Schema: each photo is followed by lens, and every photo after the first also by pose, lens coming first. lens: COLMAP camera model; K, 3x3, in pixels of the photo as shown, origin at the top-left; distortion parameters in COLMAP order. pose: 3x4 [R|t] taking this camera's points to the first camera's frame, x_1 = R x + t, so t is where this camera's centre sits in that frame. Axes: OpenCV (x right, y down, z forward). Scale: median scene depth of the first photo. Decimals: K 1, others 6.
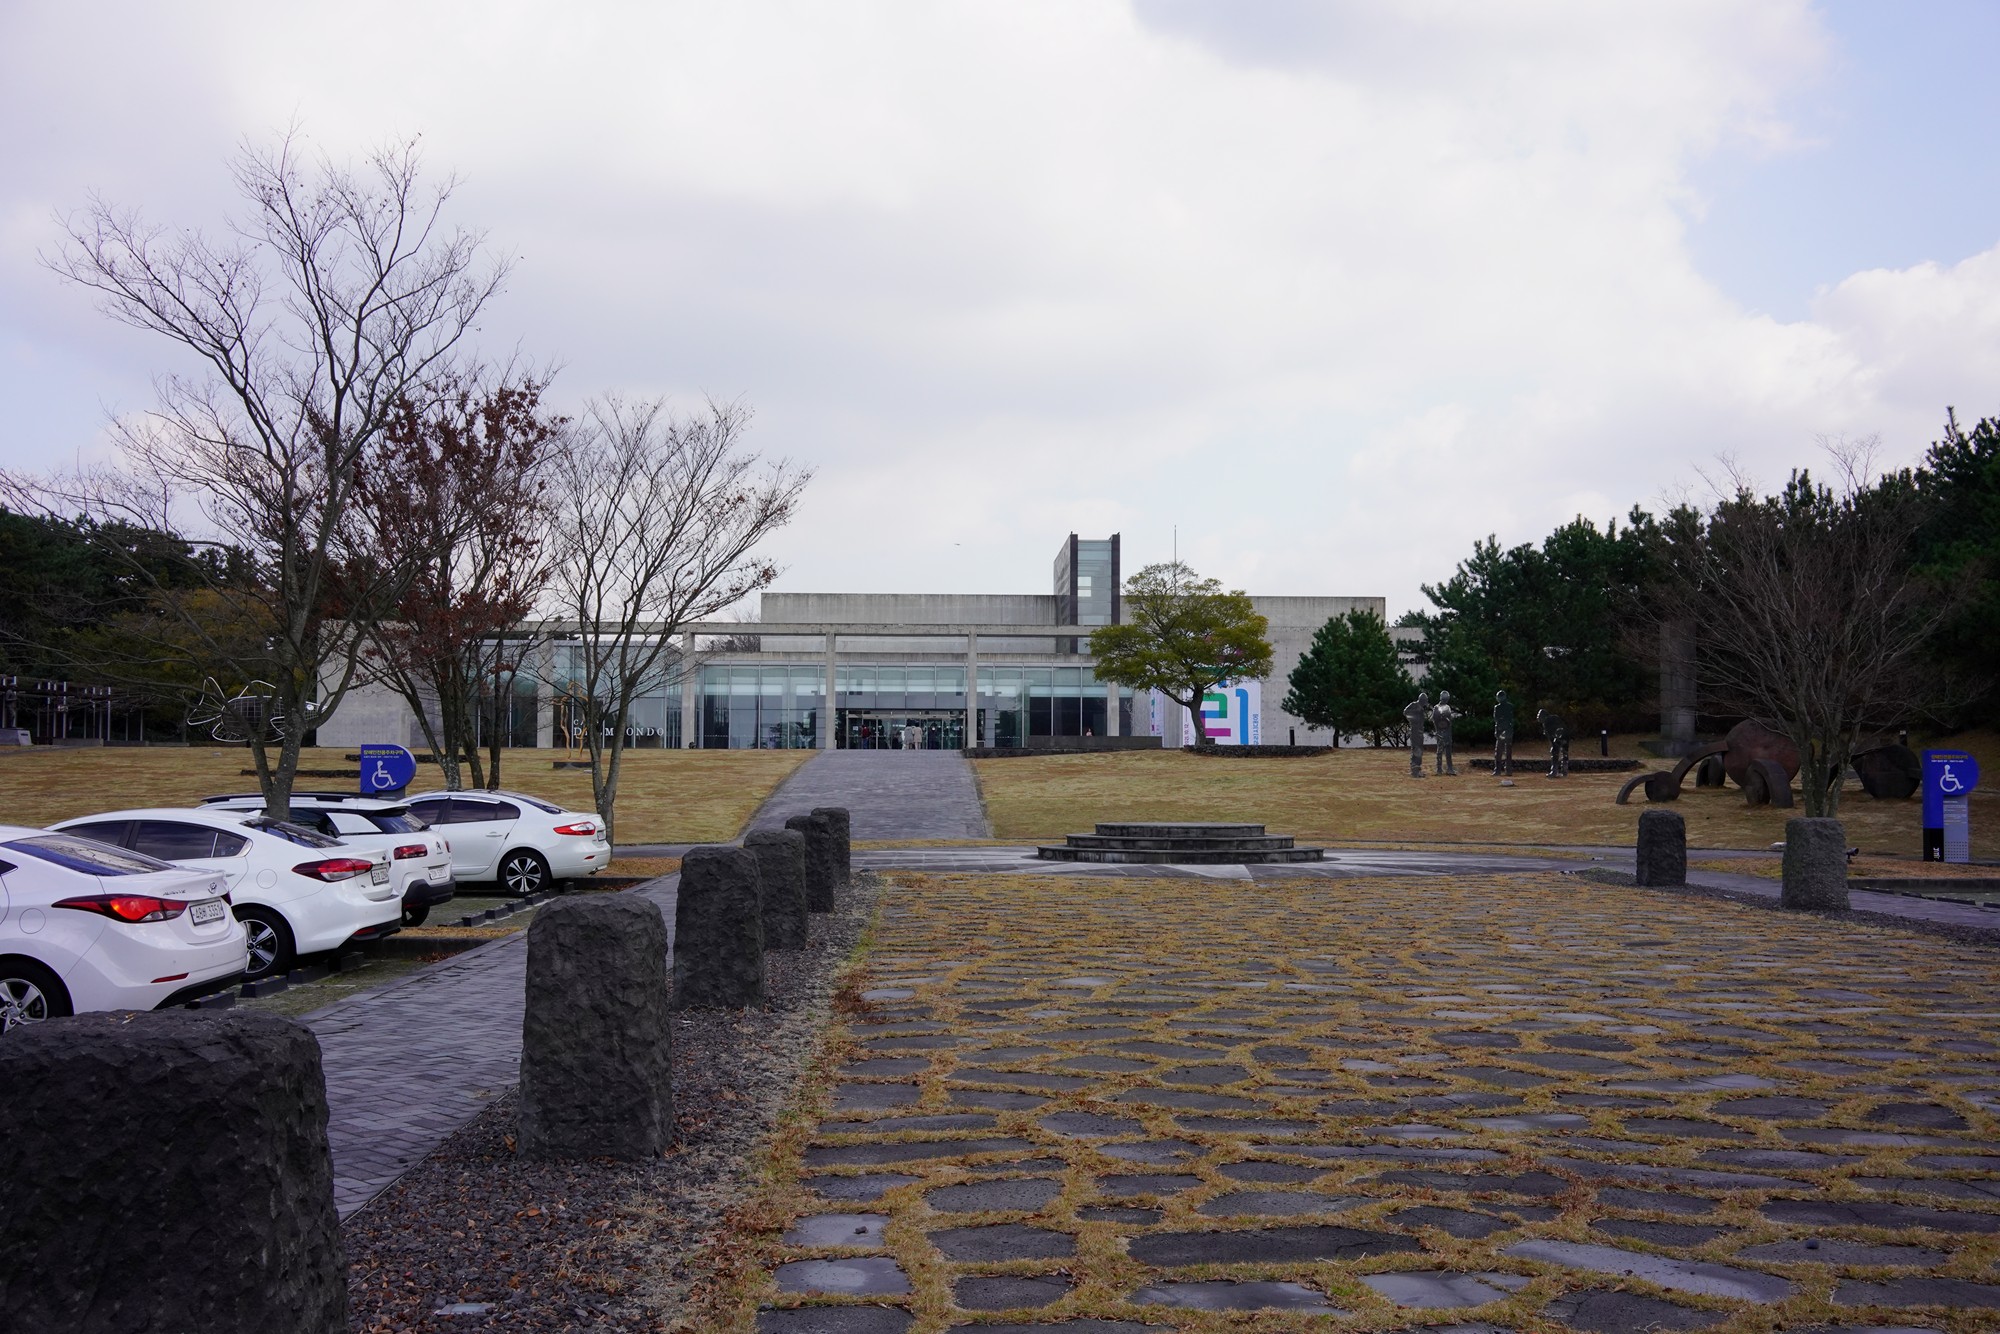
lens RADIAL K [[2030.3, 0, 998.6], [0, 2030.3, 675.7], [0, 0, 1]] dist [0.022895, -0.010065]
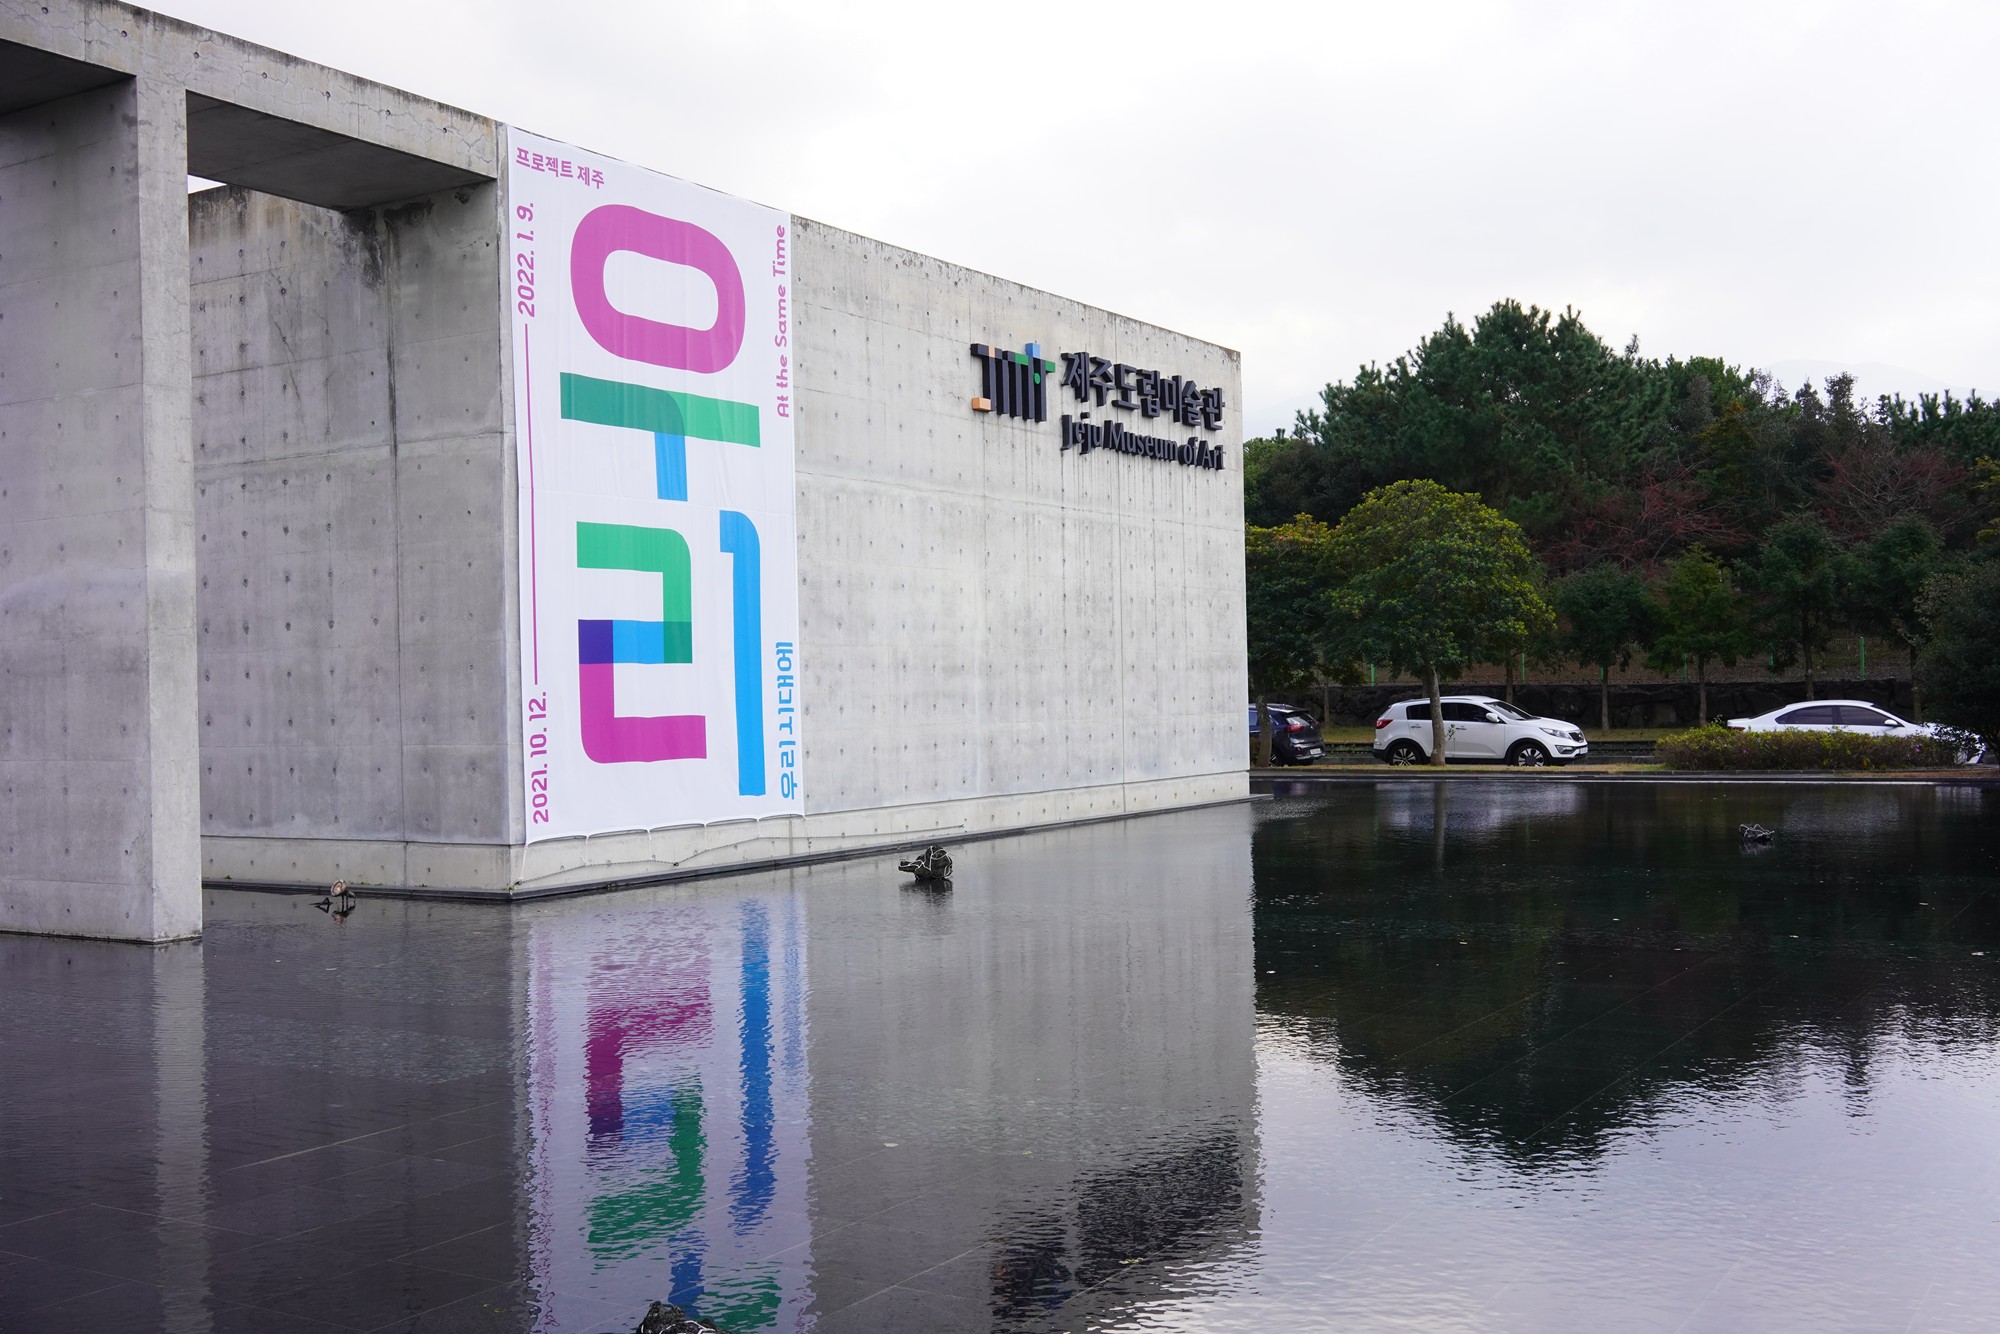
lens RADIAL K [[2030.3, 0, 998.6], [0, 2030.3, 675.7], [0, 0, 1]] dist [0.022895, -0.010065]
pose [[0.561057, -0.007320, 0.827745, -0.023983], [-0.020826, 0.999520, 0.022955, 0.014770], [-0.827515, -0.030118, 0.560635, 0.746118]]
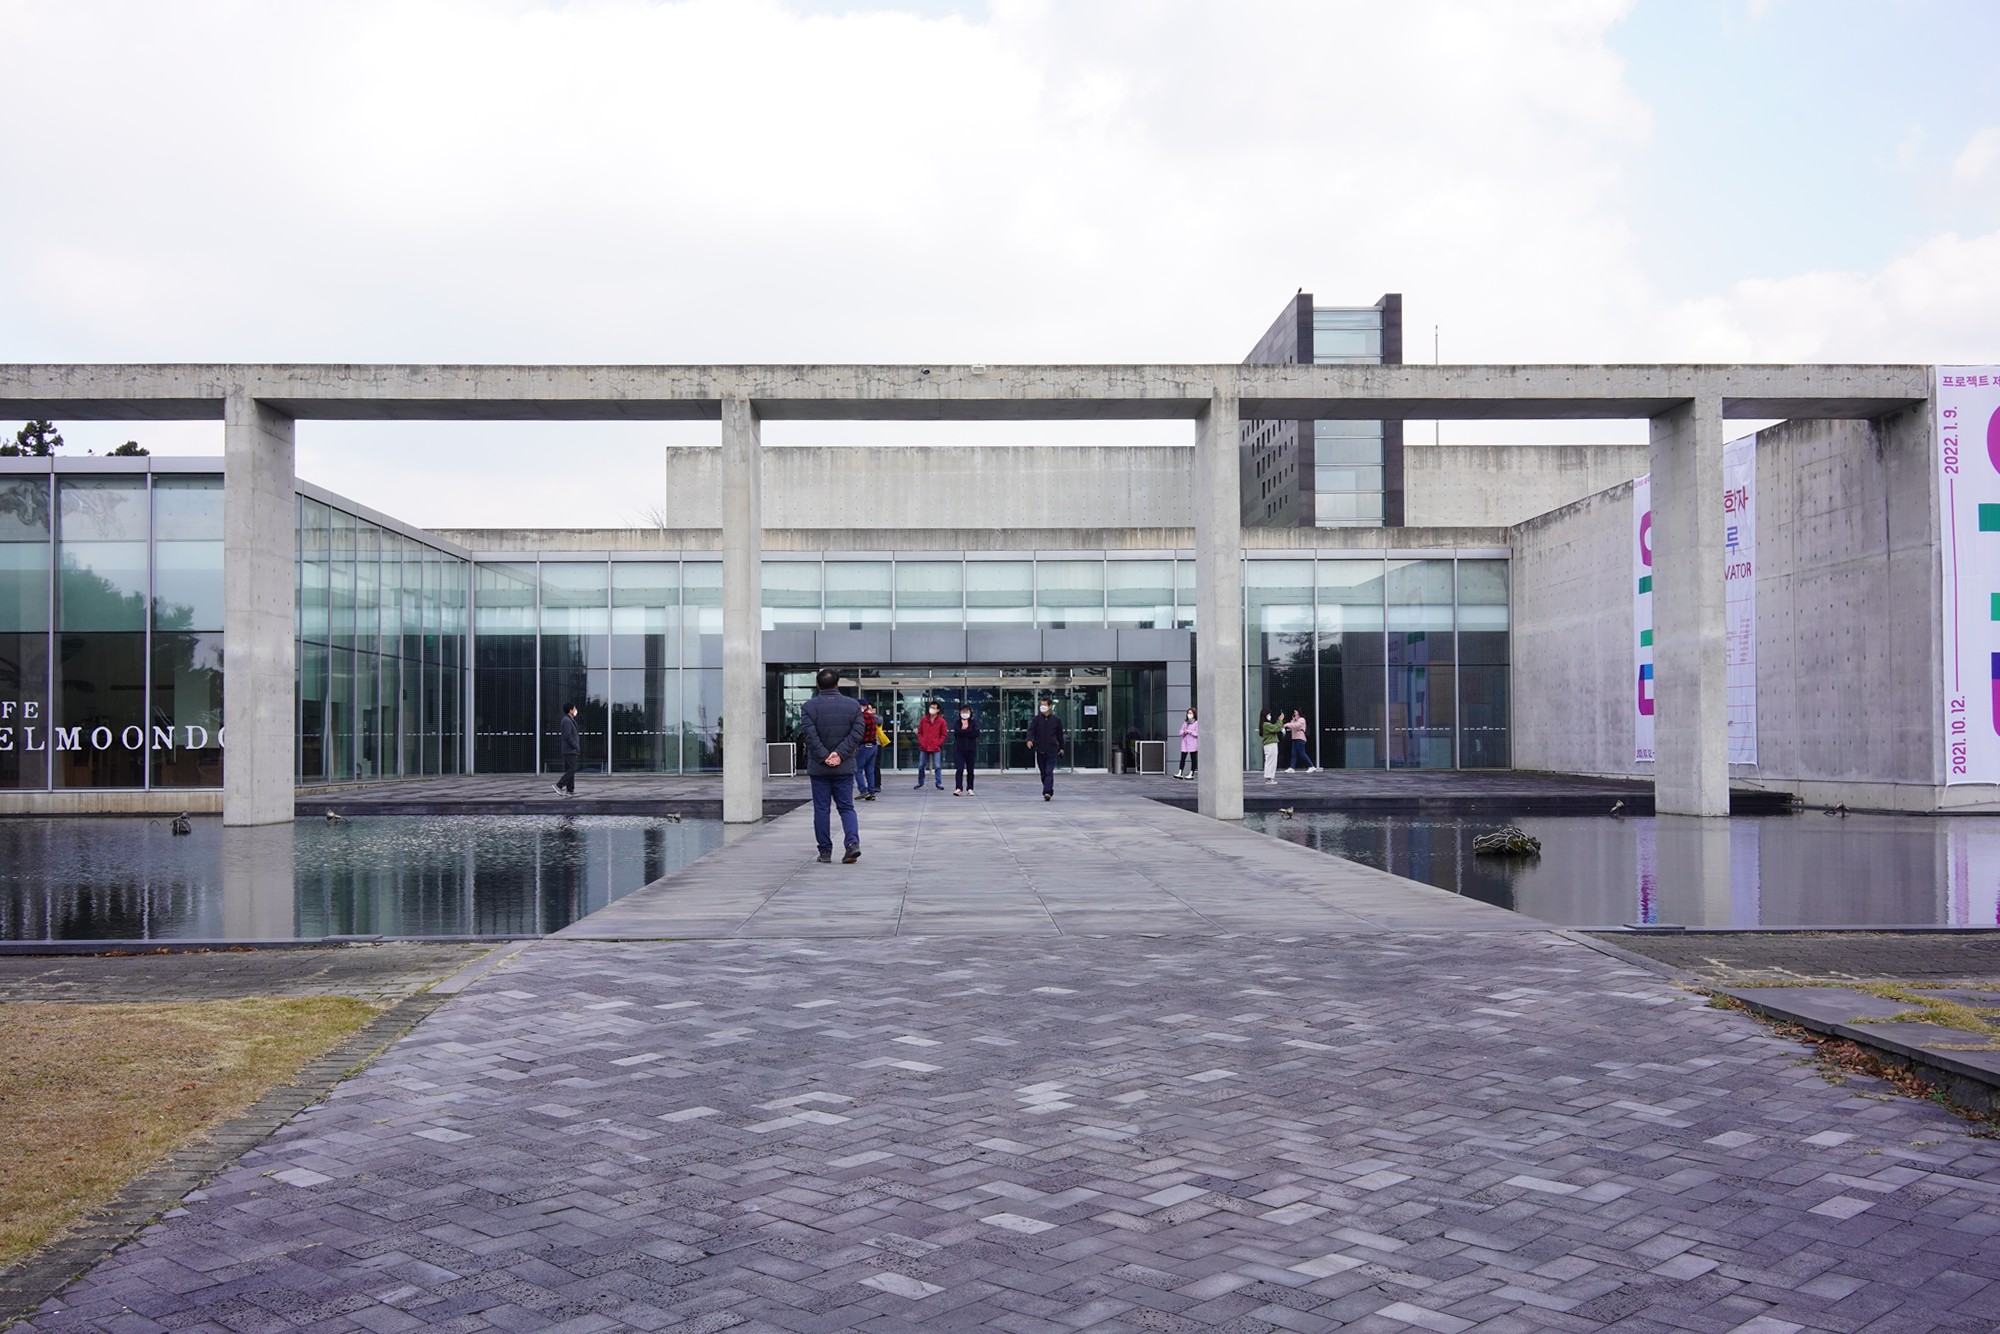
lens RADIAL K [[2030.3, 0, 998.6], [0, 2030.3, 675.7], [0, 0, 1]] dist [0.022895, -0.010065]
pose [[0.999948, -0.009235, -0.004258, -0.037801], [0.009308, 0.999807, 0.017283, 0.011987], [0.004098, -0.017322, 0.999842, 0.598850]]
